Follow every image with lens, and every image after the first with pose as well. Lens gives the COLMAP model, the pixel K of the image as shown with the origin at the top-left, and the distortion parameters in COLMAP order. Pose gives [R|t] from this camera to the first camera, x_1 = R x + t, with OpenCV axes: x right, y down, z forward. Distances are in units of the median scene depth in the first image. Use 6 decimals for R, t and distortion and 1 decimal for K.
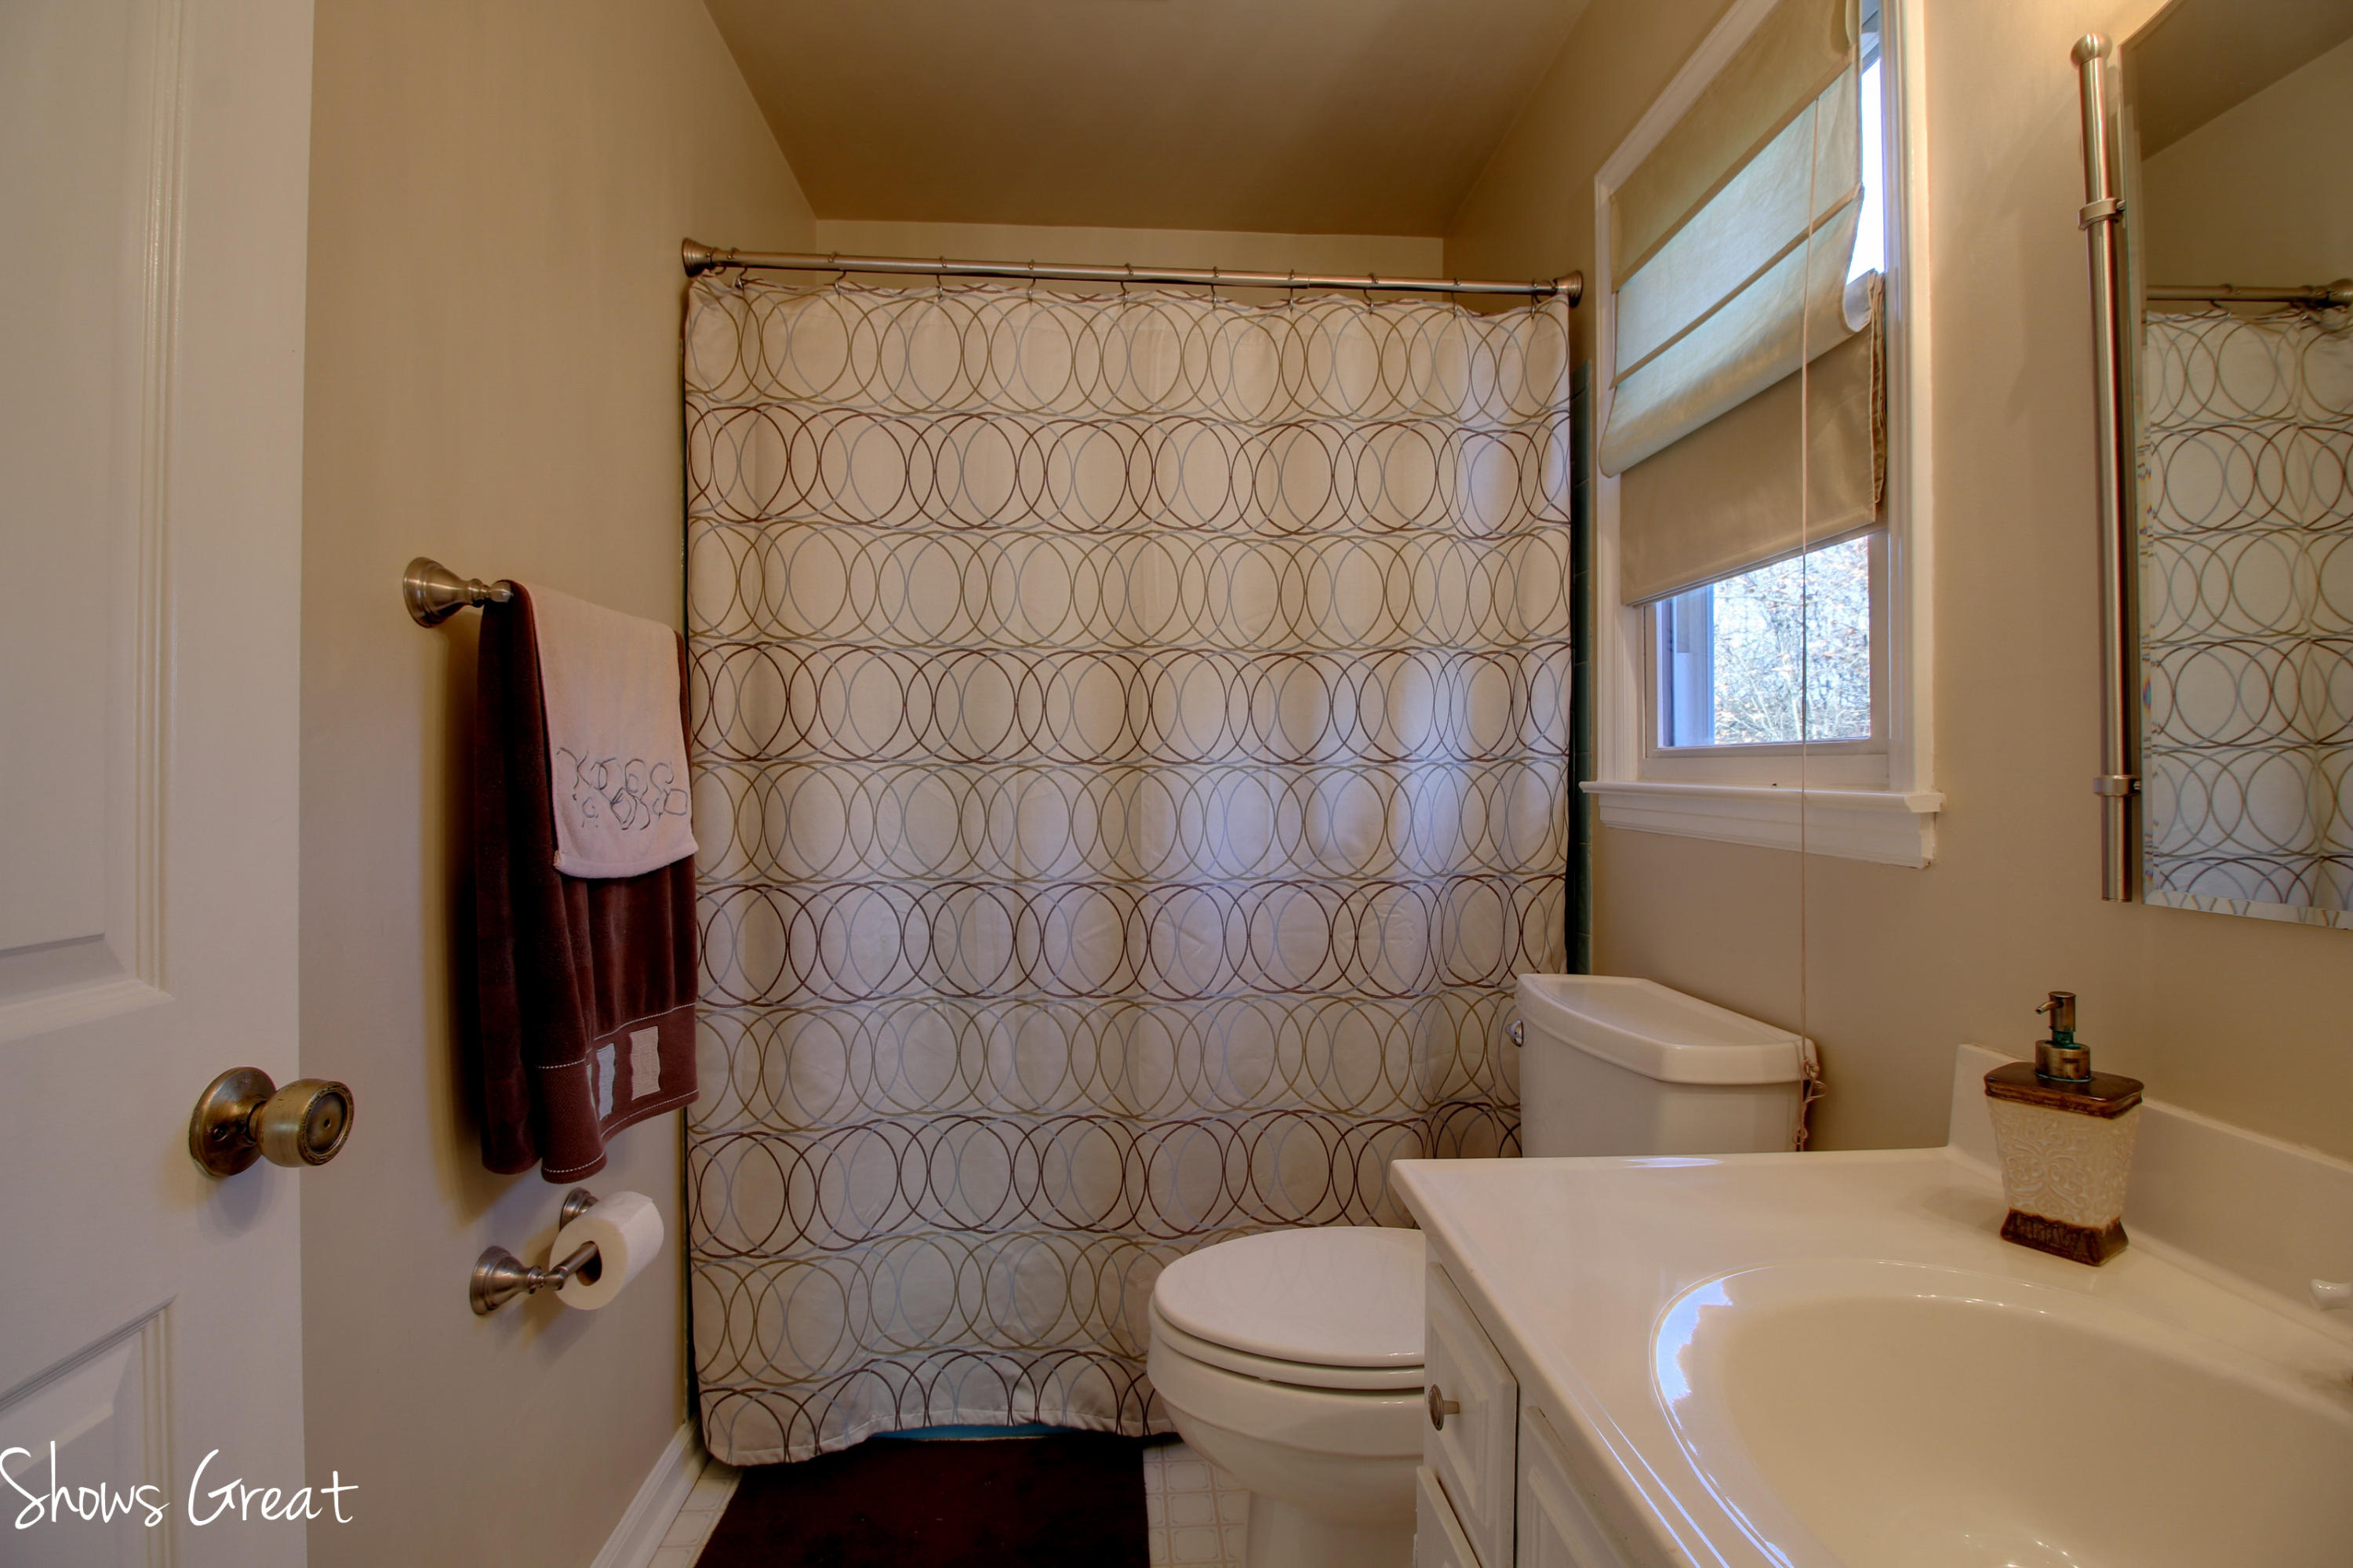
lens RADIAL K [[1107.3, 0, 1164.0], [0, 1107.3, 777.3], [0, 0, 1]] dist [0.003286, -0.013407]
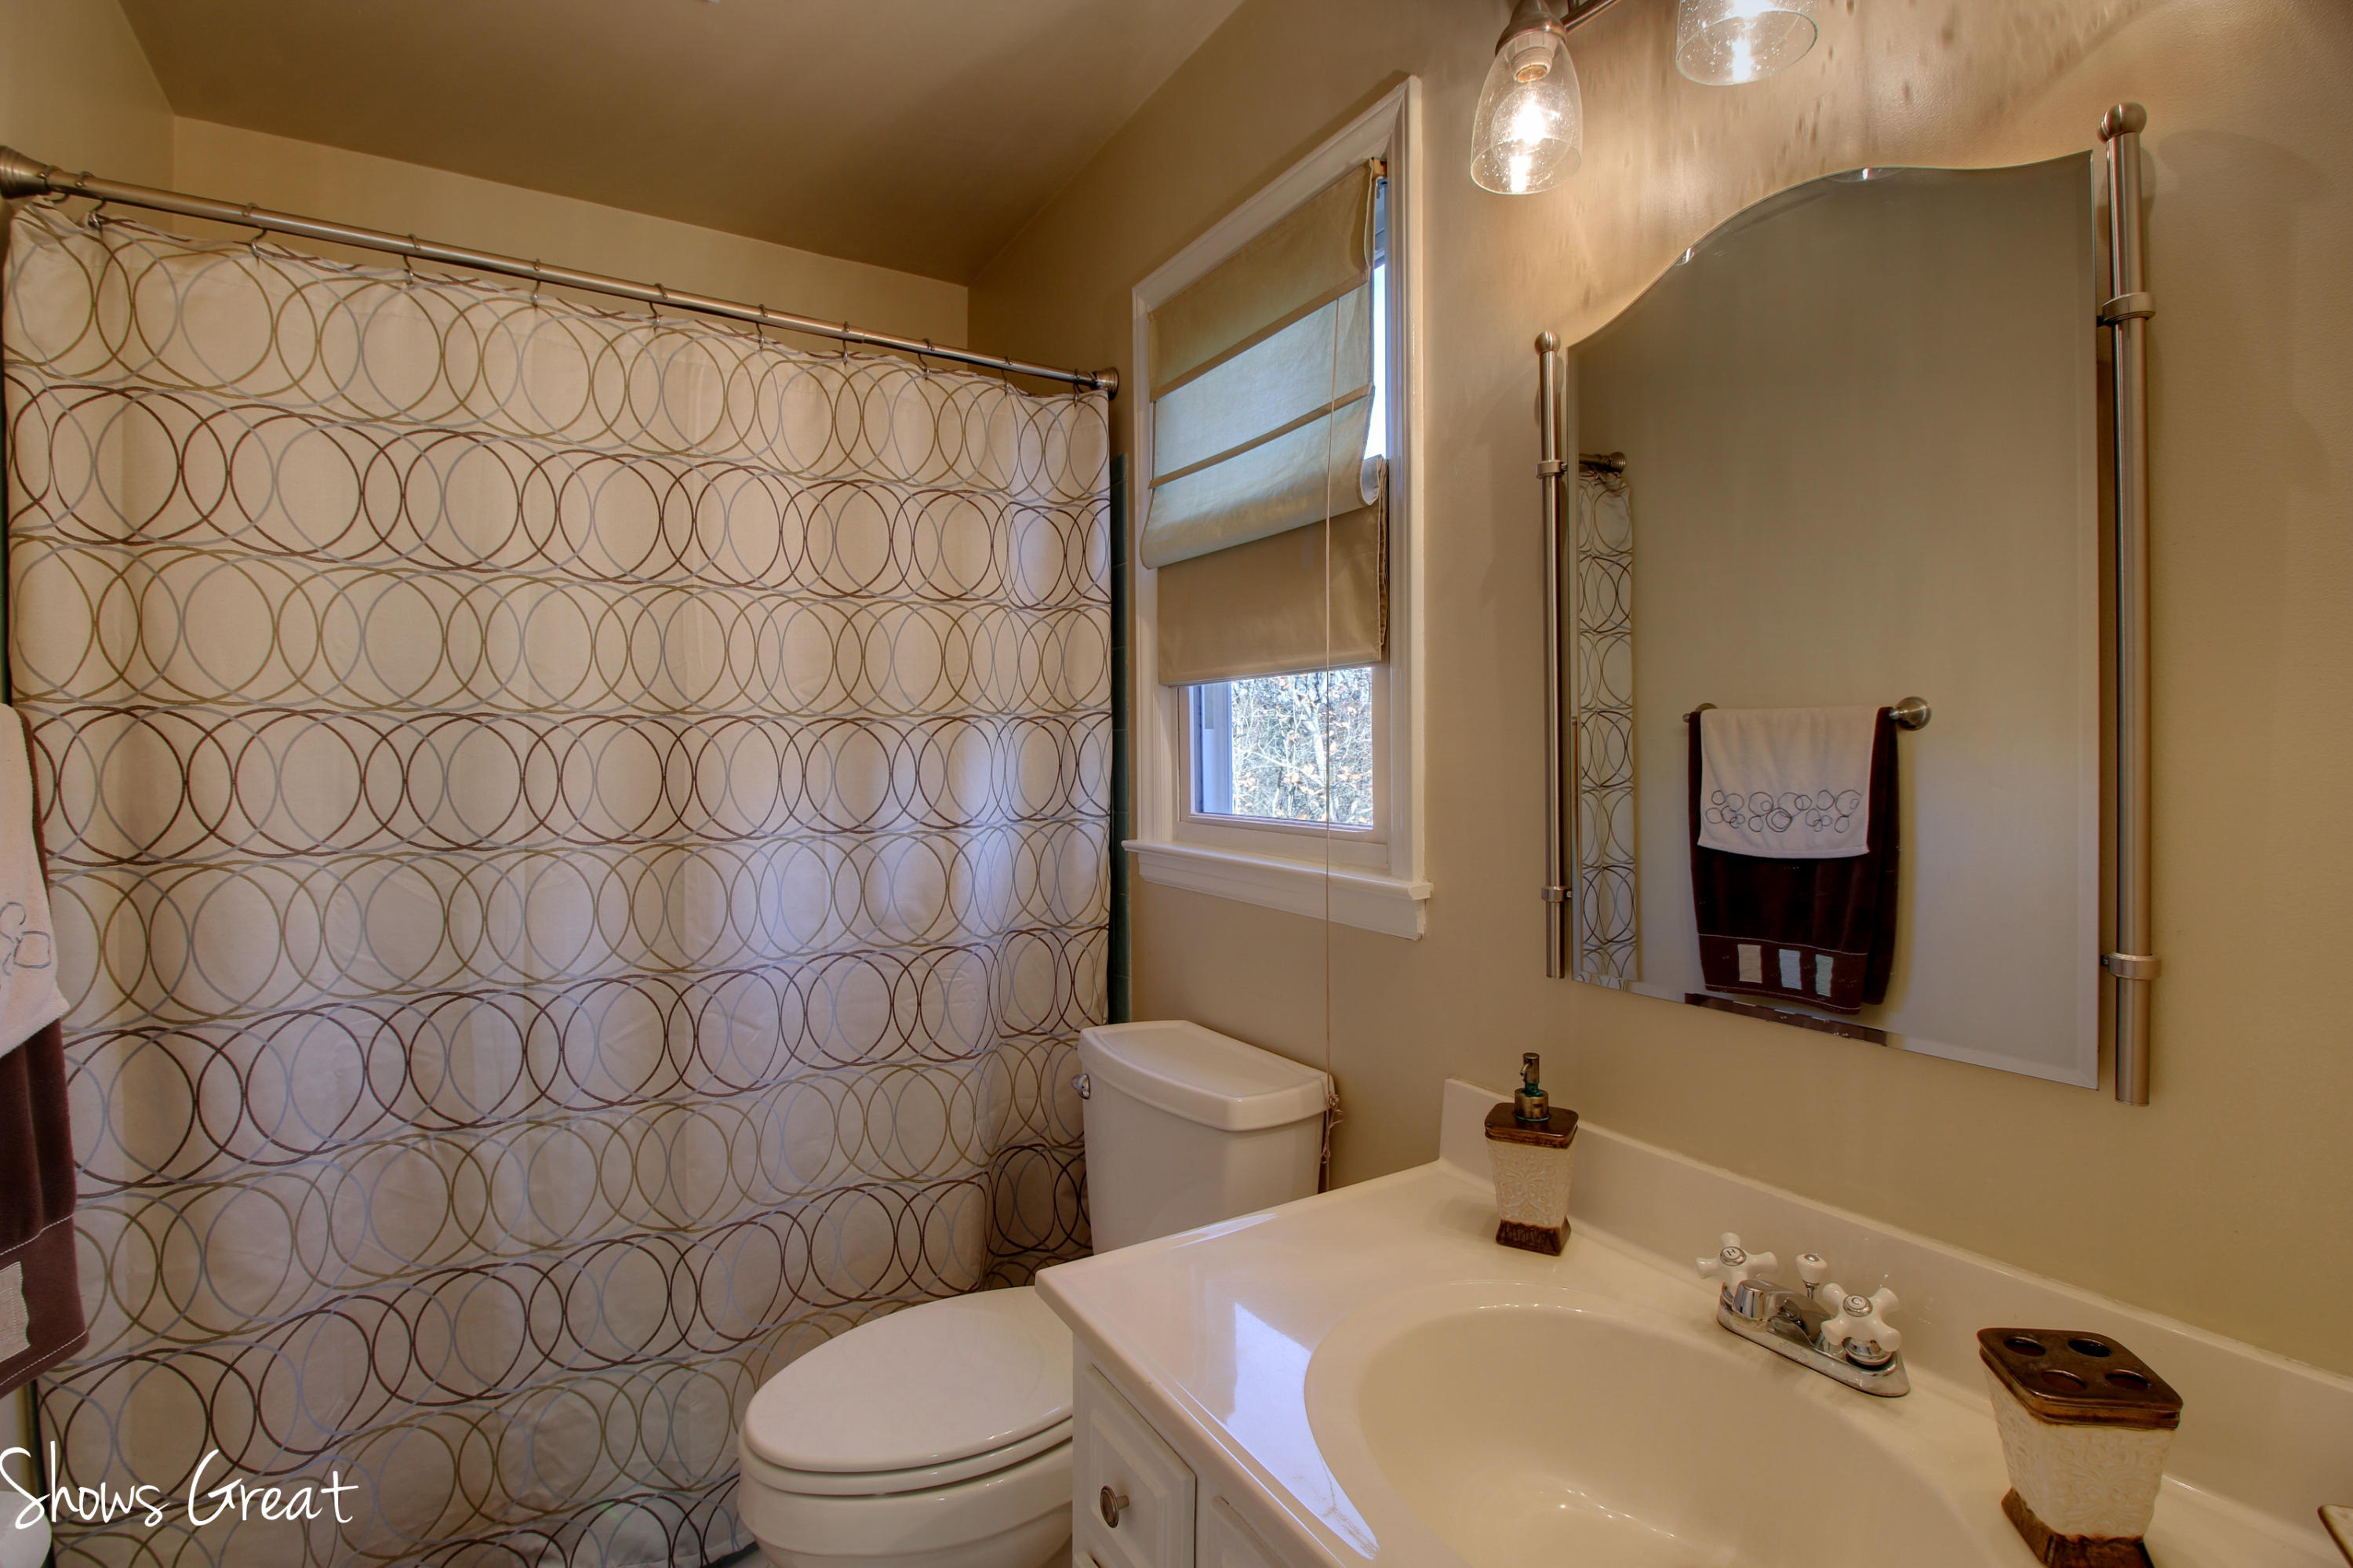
lens RADIAL K [[1107.3, 0, 1191.3], [0, 1107.3, 786.0], [0, 0, 1]] dist [0.003286, -0.013407]
pose [[0.879326, -0.016579, 0.475932, -0.088095], [0.007147, 0.999741, 0.021621, -0.076485], [-0.476167, -0.015611, 0.879216, 0.005407]]
